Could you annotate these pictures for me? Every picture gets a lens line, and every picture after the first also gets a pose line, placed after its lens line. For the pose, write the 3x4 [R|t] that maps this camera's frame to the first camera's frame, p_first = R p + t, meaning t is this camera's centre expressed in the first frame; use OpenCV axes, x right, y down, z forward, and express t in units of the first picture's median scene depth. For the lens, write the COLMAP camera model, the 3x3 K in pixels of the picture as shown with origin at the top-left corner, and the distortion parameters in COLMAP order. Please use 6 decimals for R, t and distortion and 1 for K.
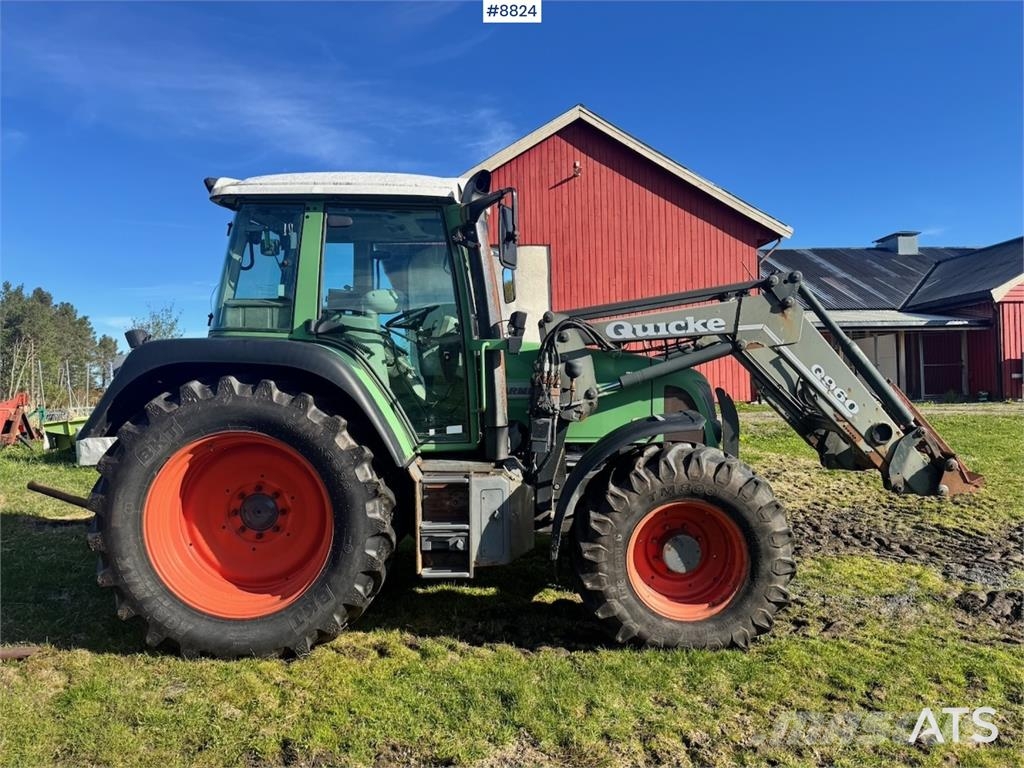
lens RADIAL K [[722.4, 0, 509.5], [0, 722.4, 390.2], [0, 0, 1]] dist [0.081953, -0.106197]
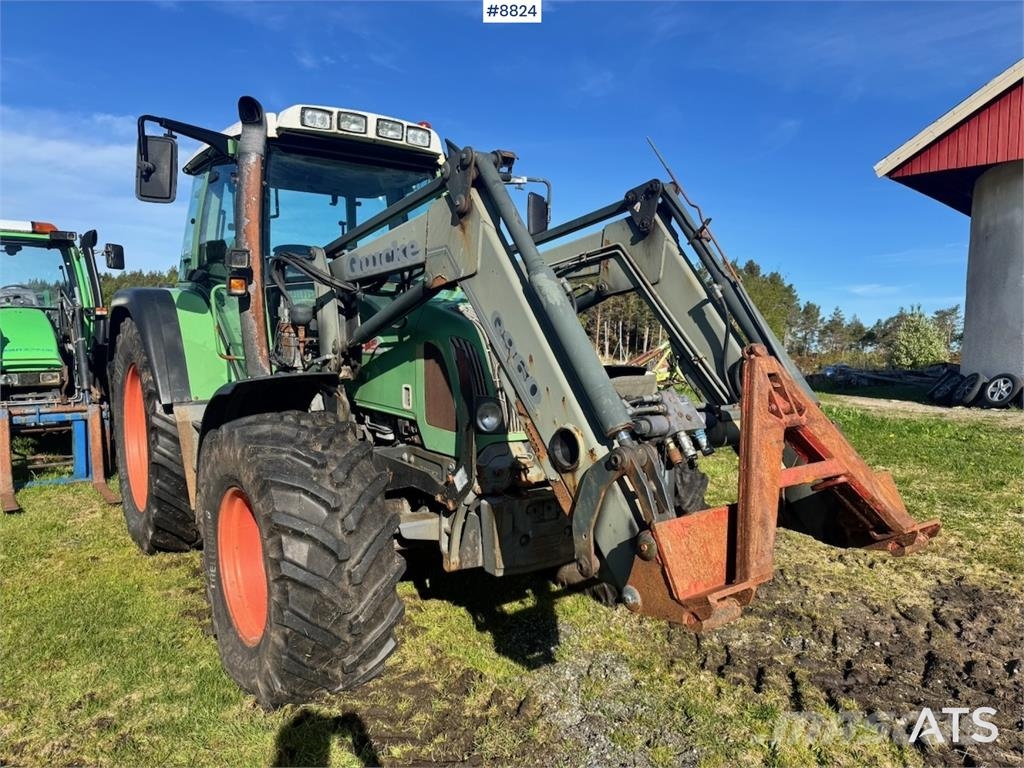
lens RADIAL K [[722.4, 0, 509.5], [0, 722.4, 390.2], [0, 0, 1]] dist [0.081953, -0.106197]
pose [[0.575567, 0.084904, -0.813335, 0.944876], [-0.048912, 0.996389, 0.069400, -0.014083], [0.816291, -0.000162, 0.577641, 0.733606]]
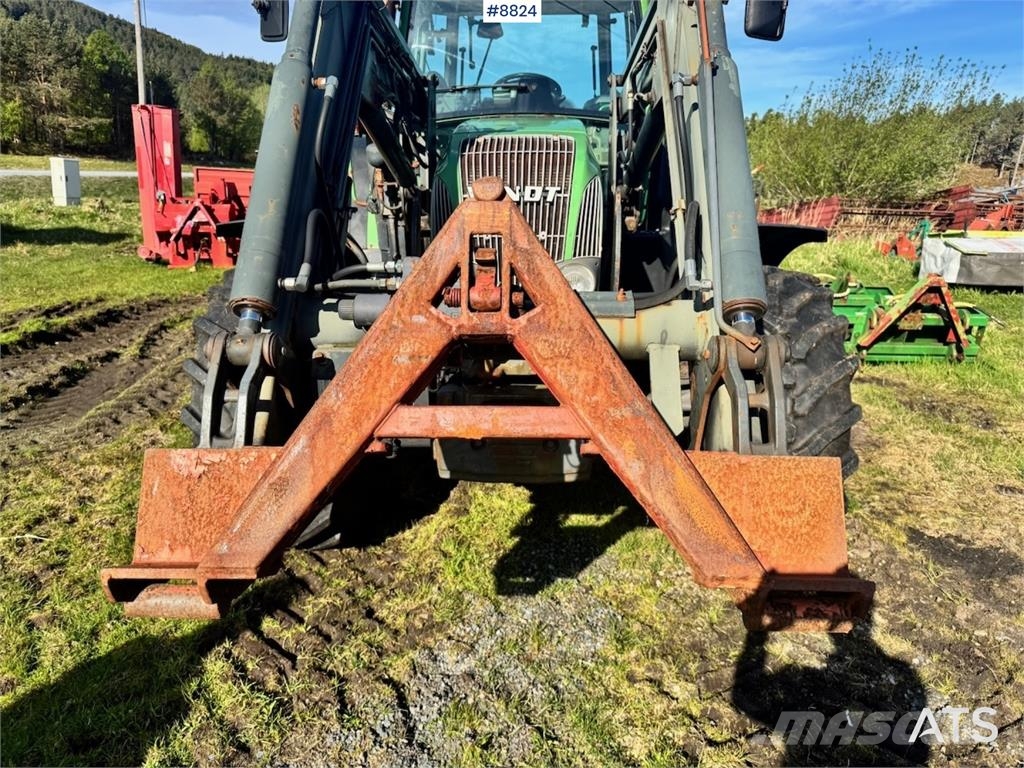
lens RADIAL K [[722.4, 0, 509.5], [0, 722.4, 390.2], [0, 0, 1]] dist [0.081953, -0.106197]
pose [[-0.049004, 0.284719, -0.957358, 0.913797], [-0.047353, 0.956769, 0.286968, -0.022103], [0.997675, 0.059396, -0.033403, 1.214673]]
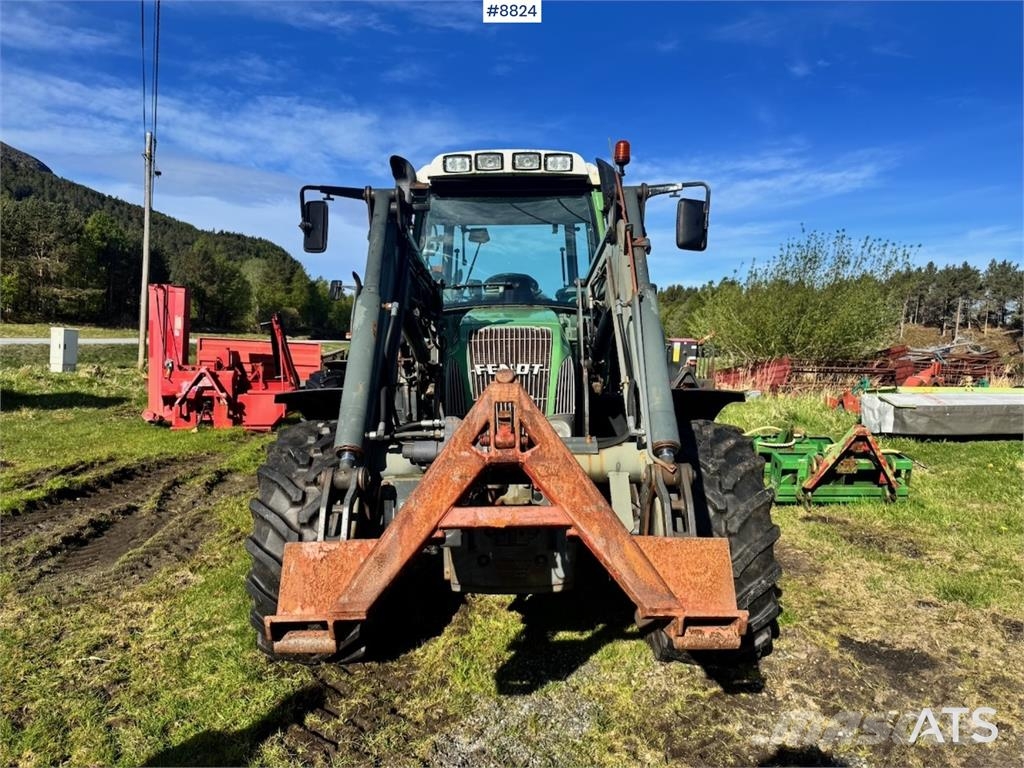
lens RADIAL K [[721.0, 0, 514.9], [0, 721.0, 389.6], [0, 0, 1]] dist [0.116106, -0.190280]
pose [[-0.008360, 0.075609, -0.997102, 1.092654], [-0.038834, 0.996361, 0.075879, -0.043039], [0.999211, 0.039356, -0.005394, 1.201298]]
